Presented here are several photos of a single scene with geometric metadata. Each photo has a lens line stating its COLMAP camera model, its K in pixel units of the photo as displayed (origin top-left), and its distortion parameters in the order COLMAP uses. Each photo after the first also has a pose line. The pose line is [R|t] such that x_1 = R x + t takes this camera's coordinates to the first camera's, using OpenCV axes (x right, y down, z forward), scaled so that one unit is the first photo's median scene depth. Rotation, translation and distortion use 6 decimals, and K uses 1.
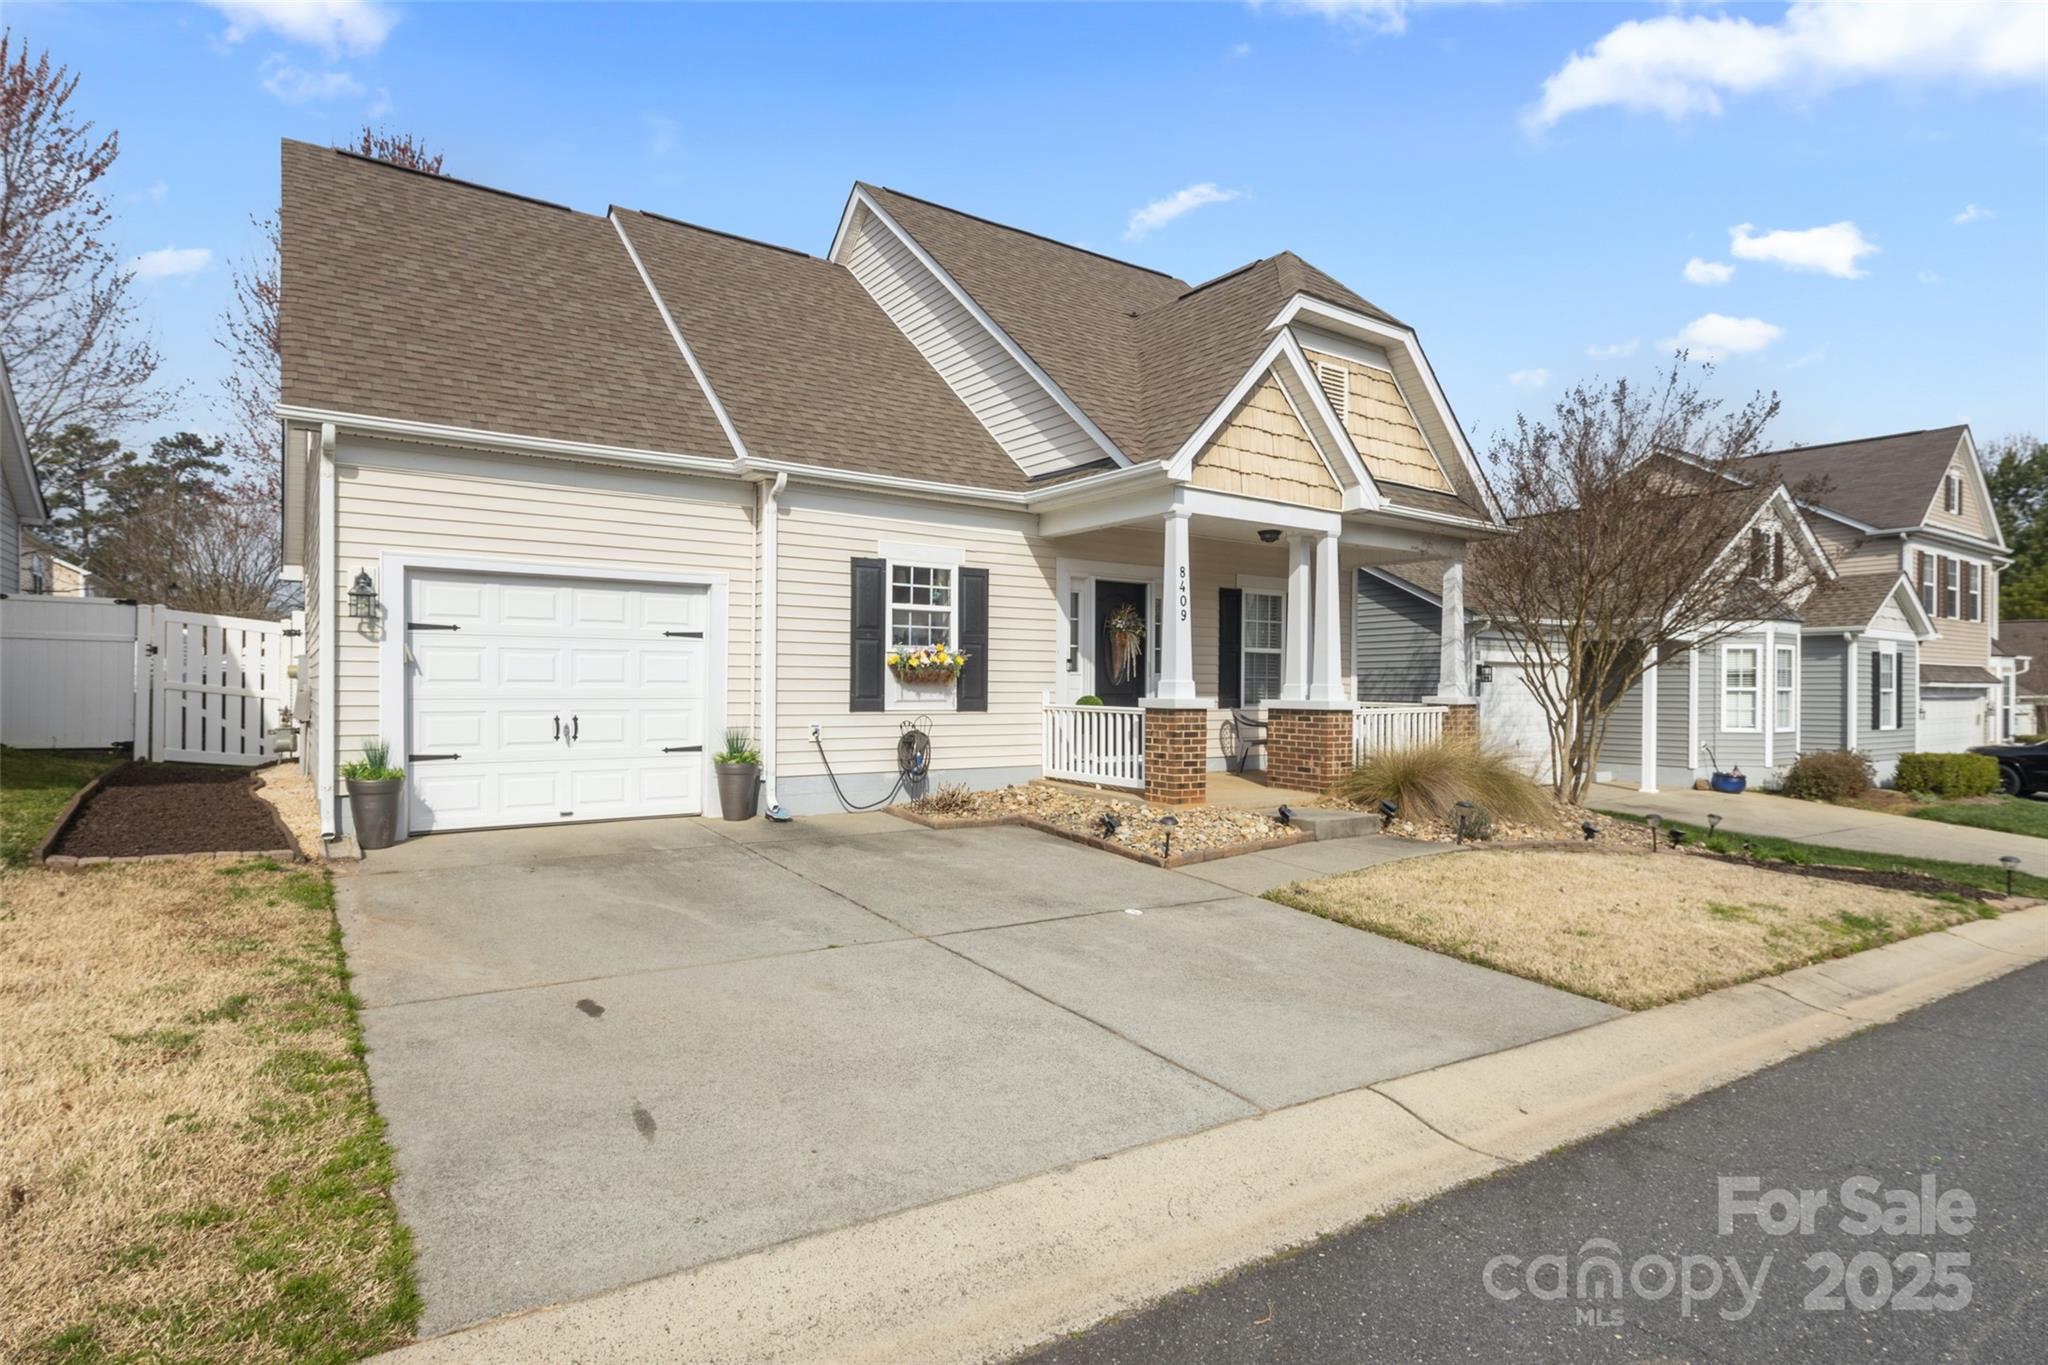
lens RADIAL K [[1035.5, 0, 1023.3], [0, 1035.5, 692.0], [0, 0, 1]] dist [0.004117, 0.000372]
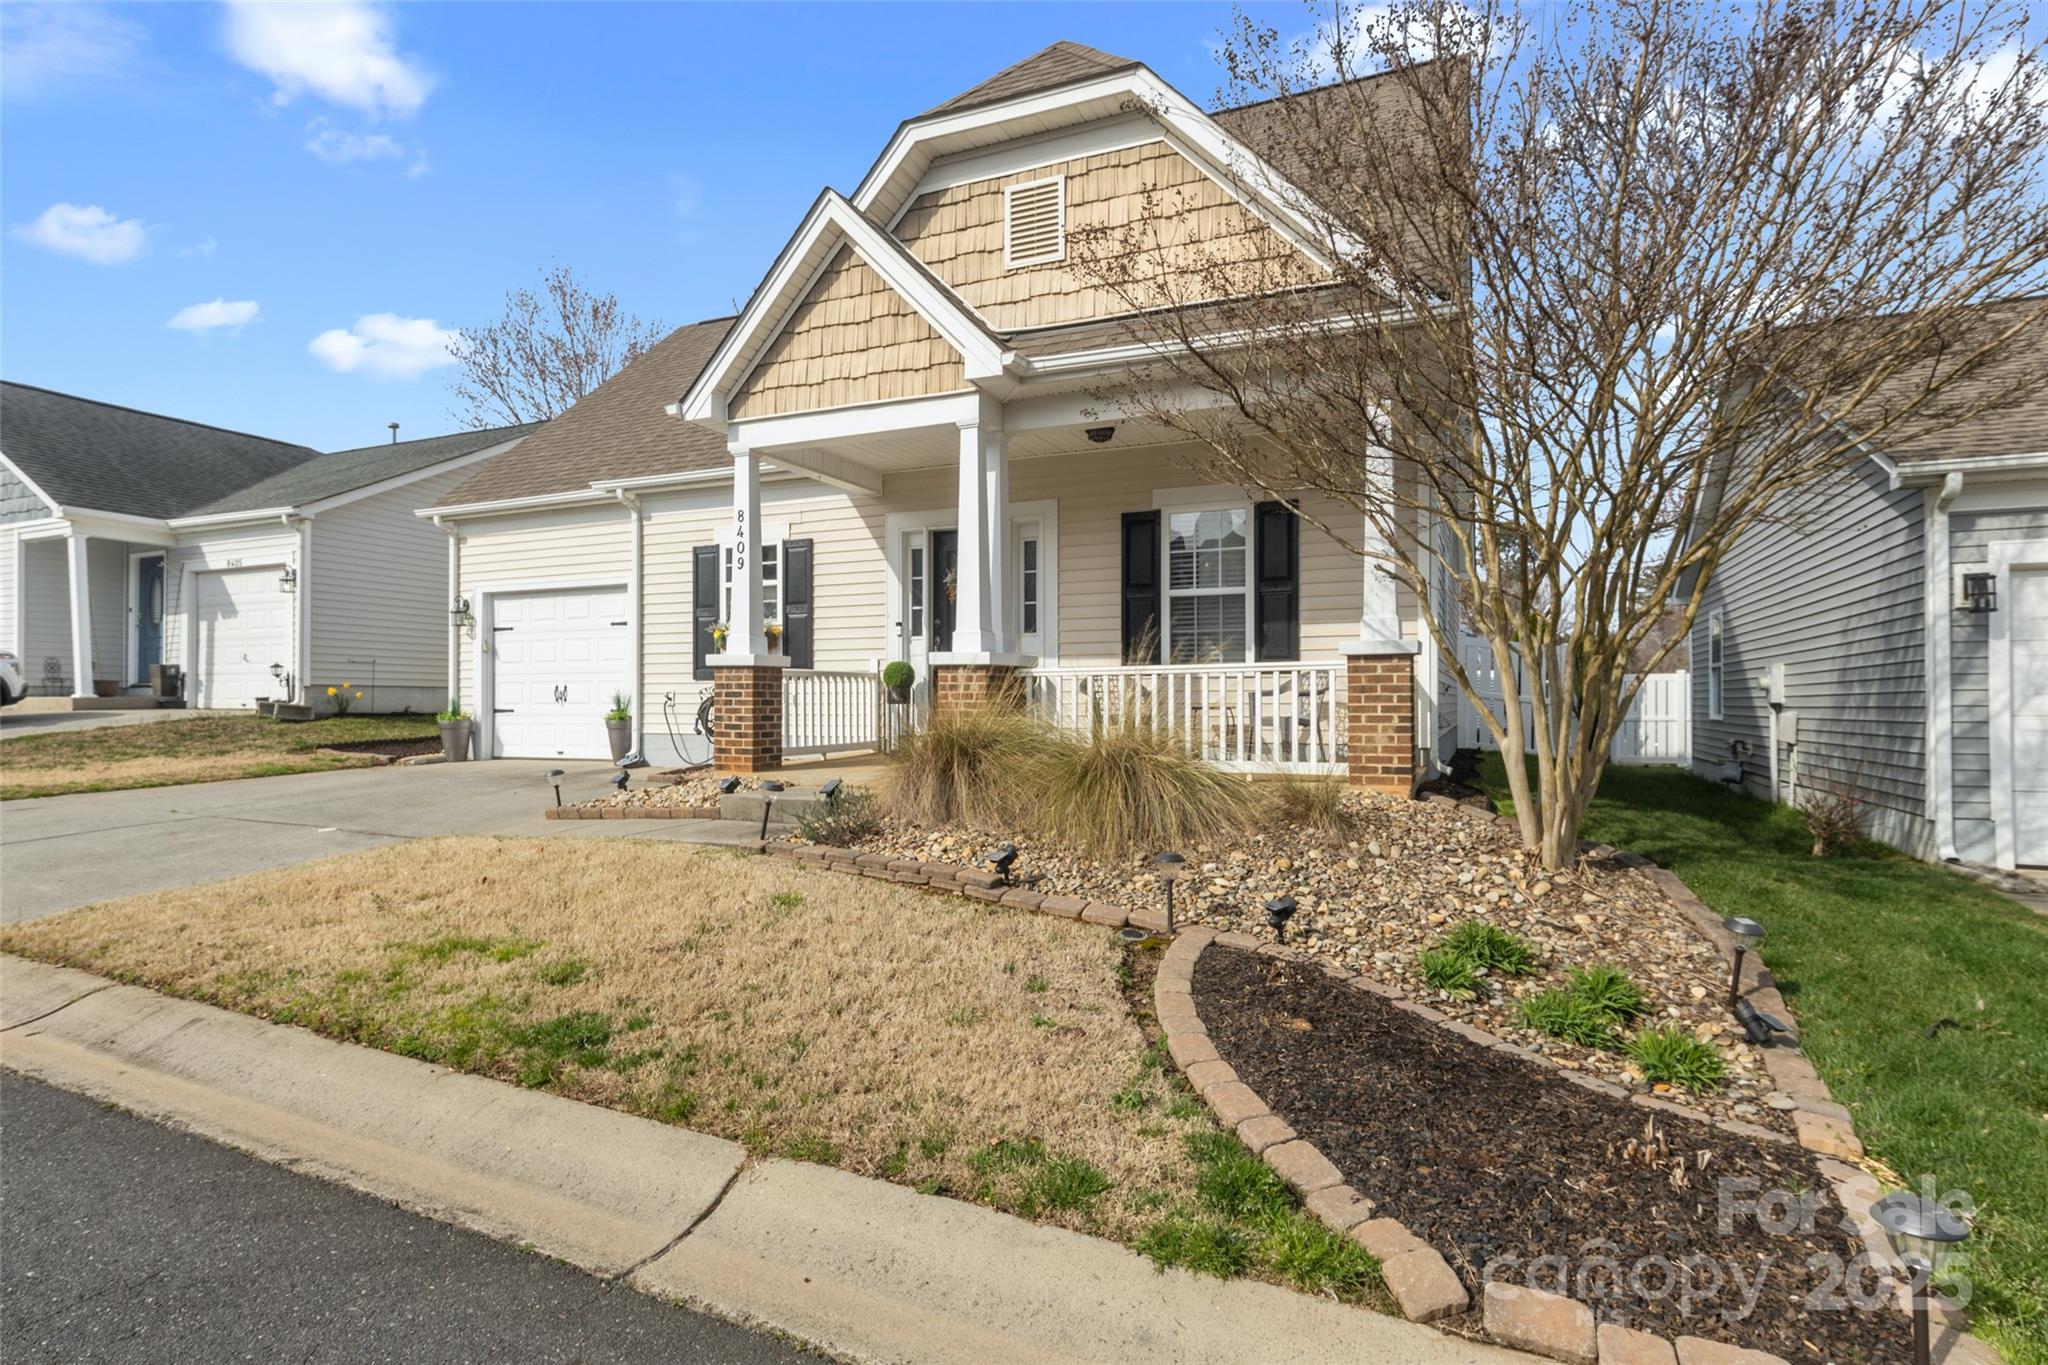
lens RADIAL K [[1035.5, 0, 1021.1], [0, 1035.5, 683.0], [0, 0, 1]] dist [0.004117, 0.000372]
pose [[0.530278, -0.022057, -0.847537, 1.046637], [0.002536, 0.999698, -0.024430, 0.053104], [0.847820, 0.010806, 0.530174, 0.723507]]
